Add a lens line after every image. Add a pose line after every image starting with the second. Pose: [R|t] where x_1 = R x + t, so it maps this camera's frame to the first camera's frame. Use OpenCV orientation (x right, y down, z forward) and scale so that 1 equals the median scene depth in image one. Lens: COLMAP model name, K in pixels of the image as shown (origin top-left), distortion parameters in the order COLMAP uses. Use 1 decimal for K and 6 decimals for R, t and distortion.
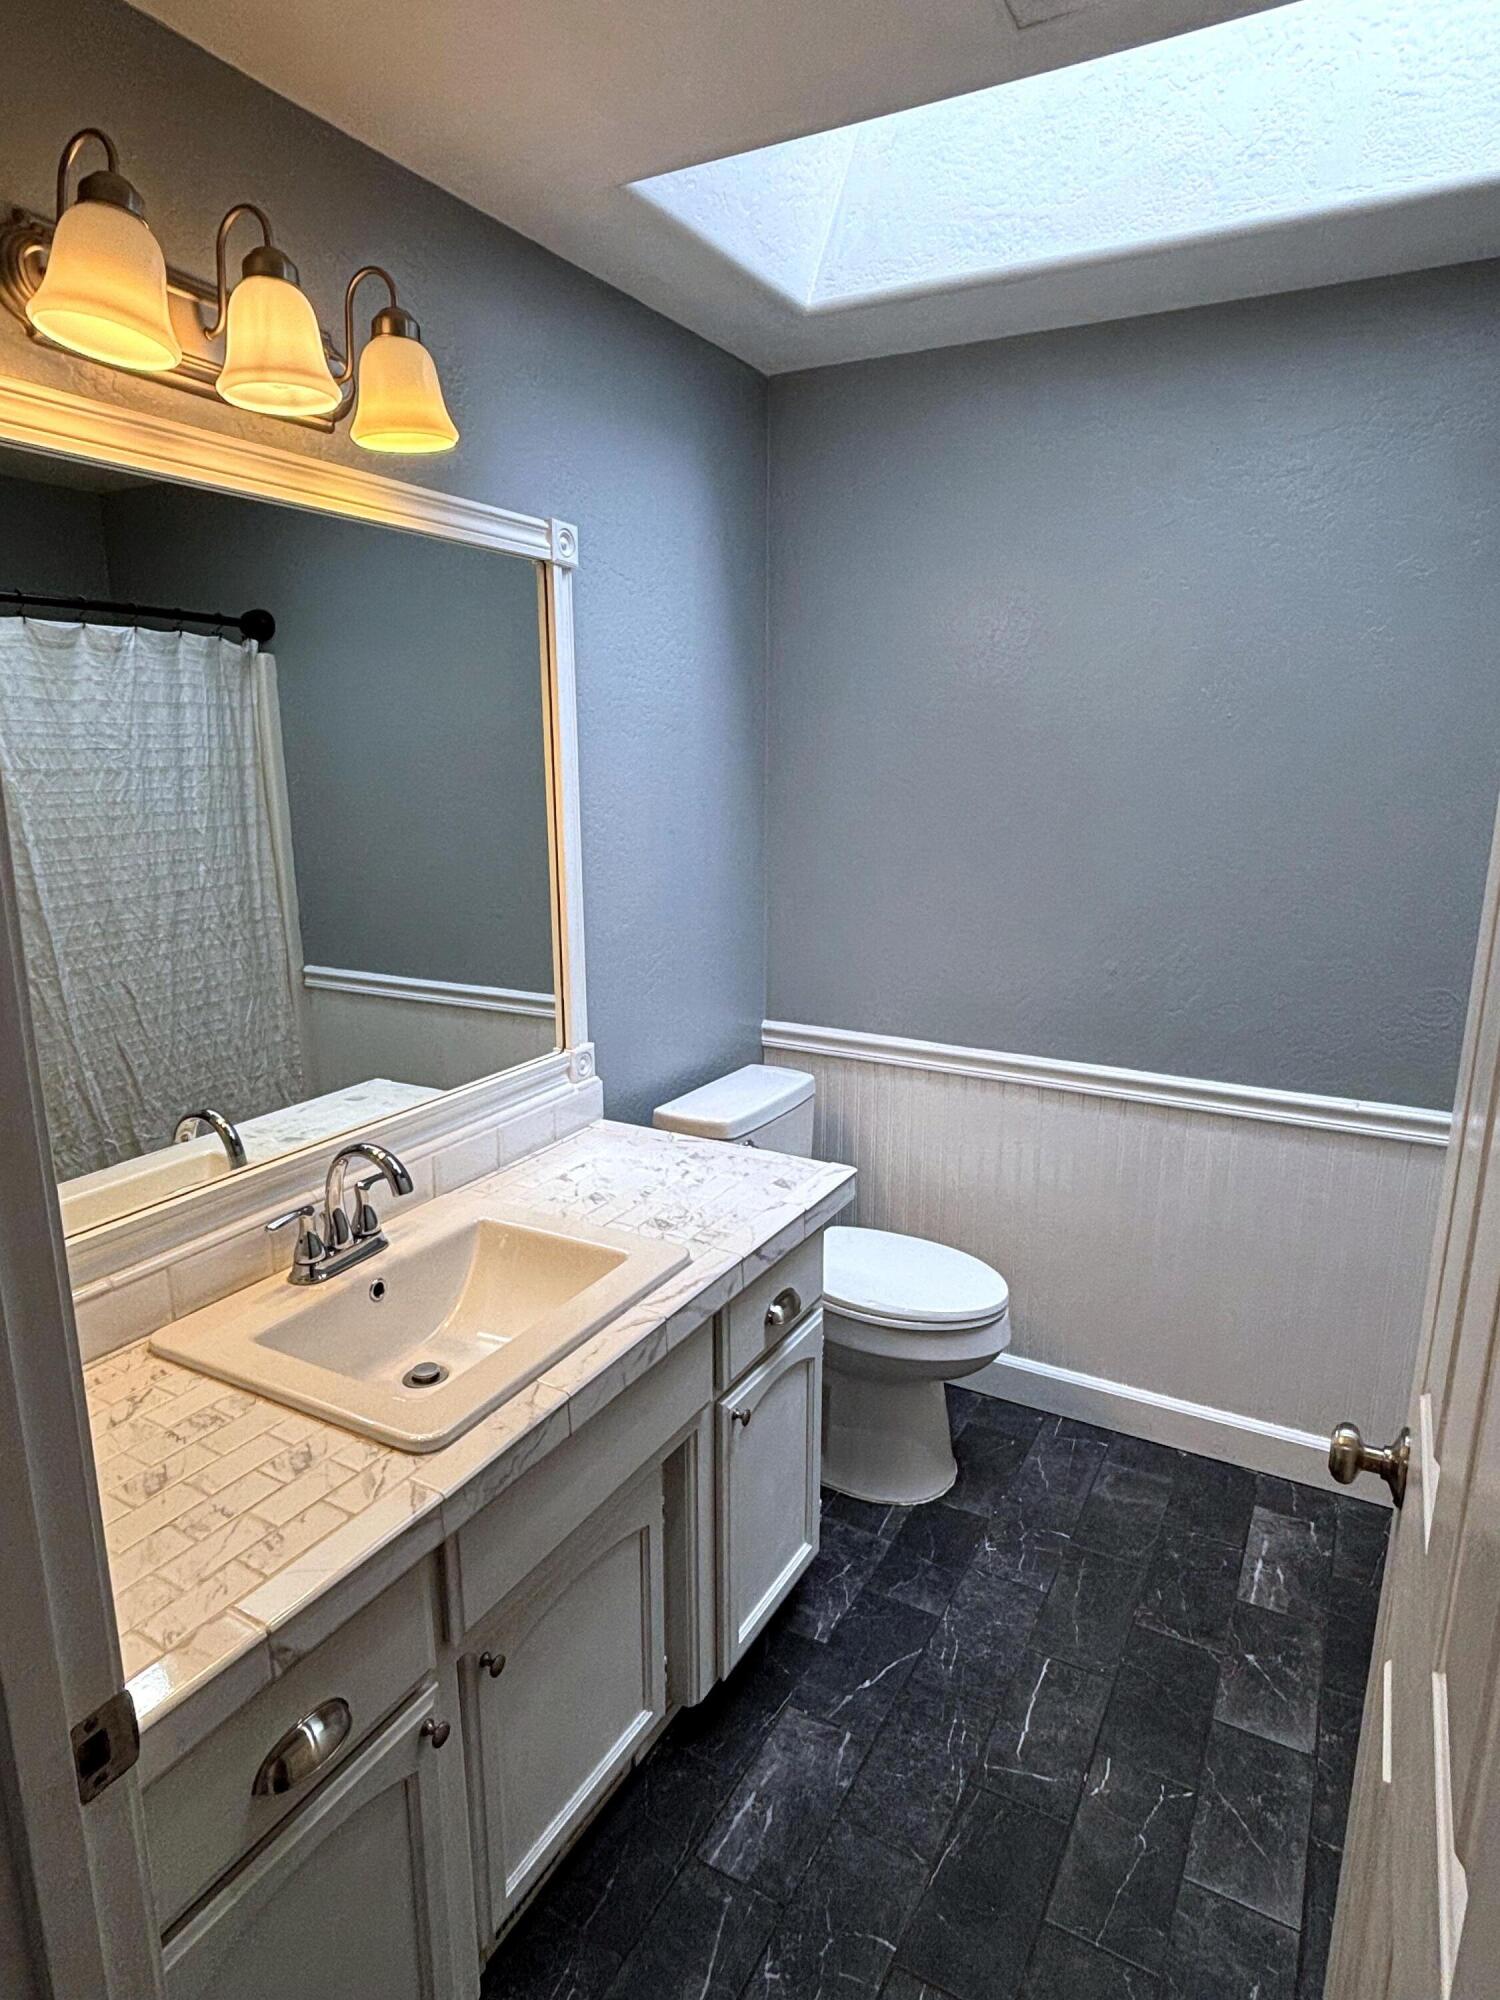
lens RADIAL K [[1148.9, 0, 763.2], [0, 1148.9, 1007.8], [0, 0, 1]] dist [0.014322, -0.000084]
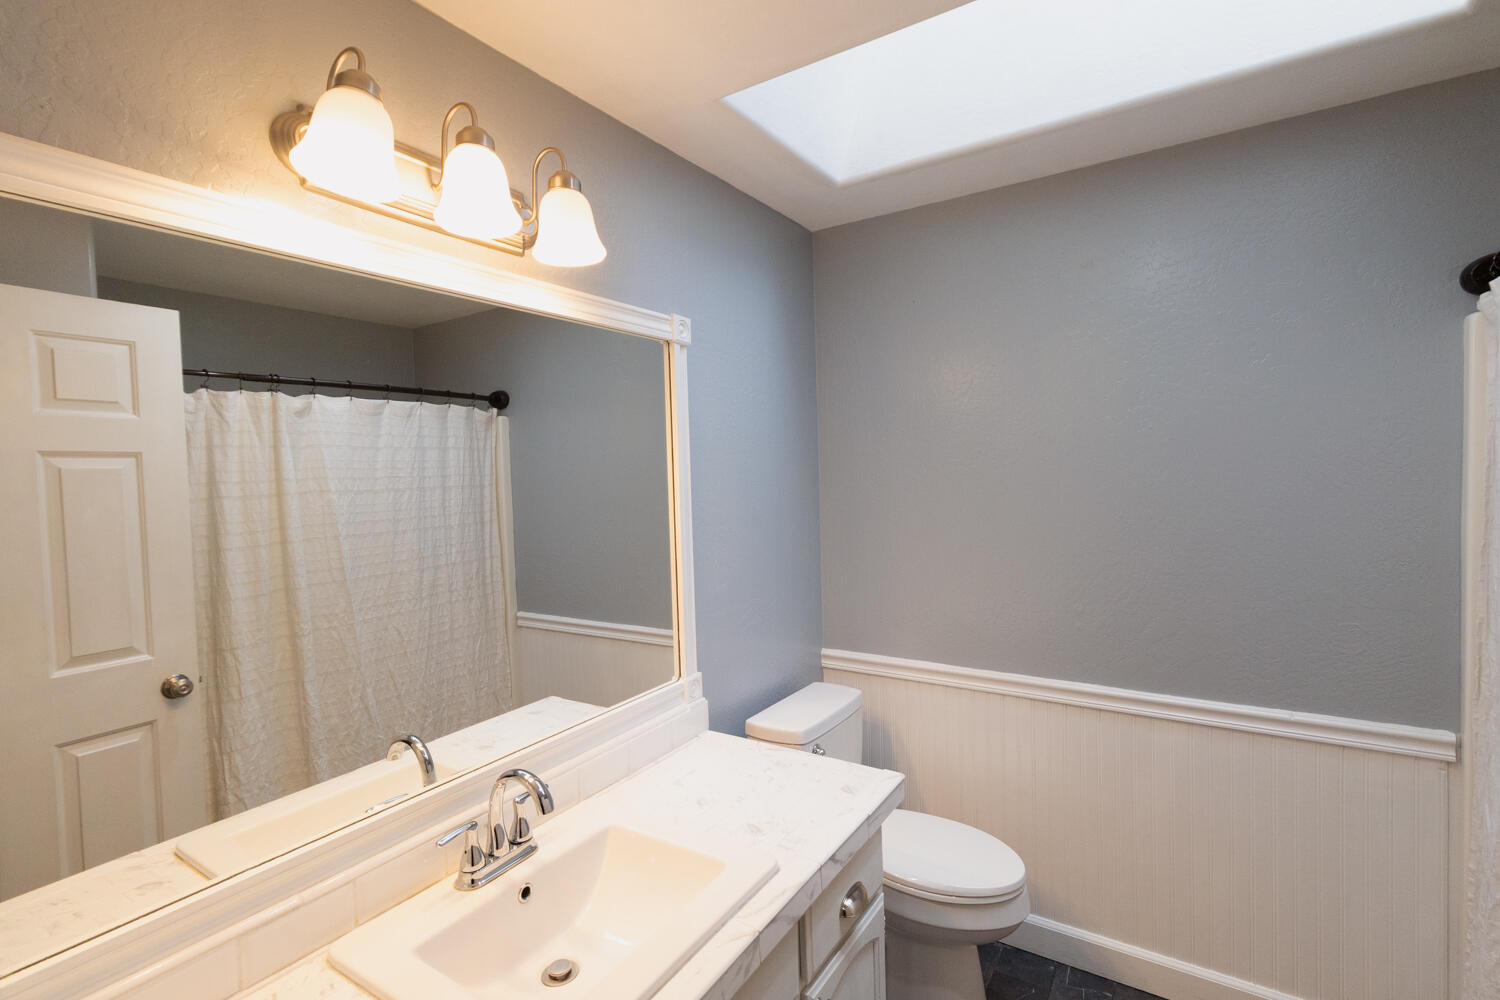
lens RADIAL K [[687.8, 0, 752.1], [0, 687.8, 486.6], [0, 0, 1]] dist [-0.025529, -0.000276]
pose [[0.996444, -0.030713, -0.078467, -0.016158], [0.014667, 0.980211, -0.197412, -0.023843], [0.082977, 0.195559, 0.977175, 0.159557]]
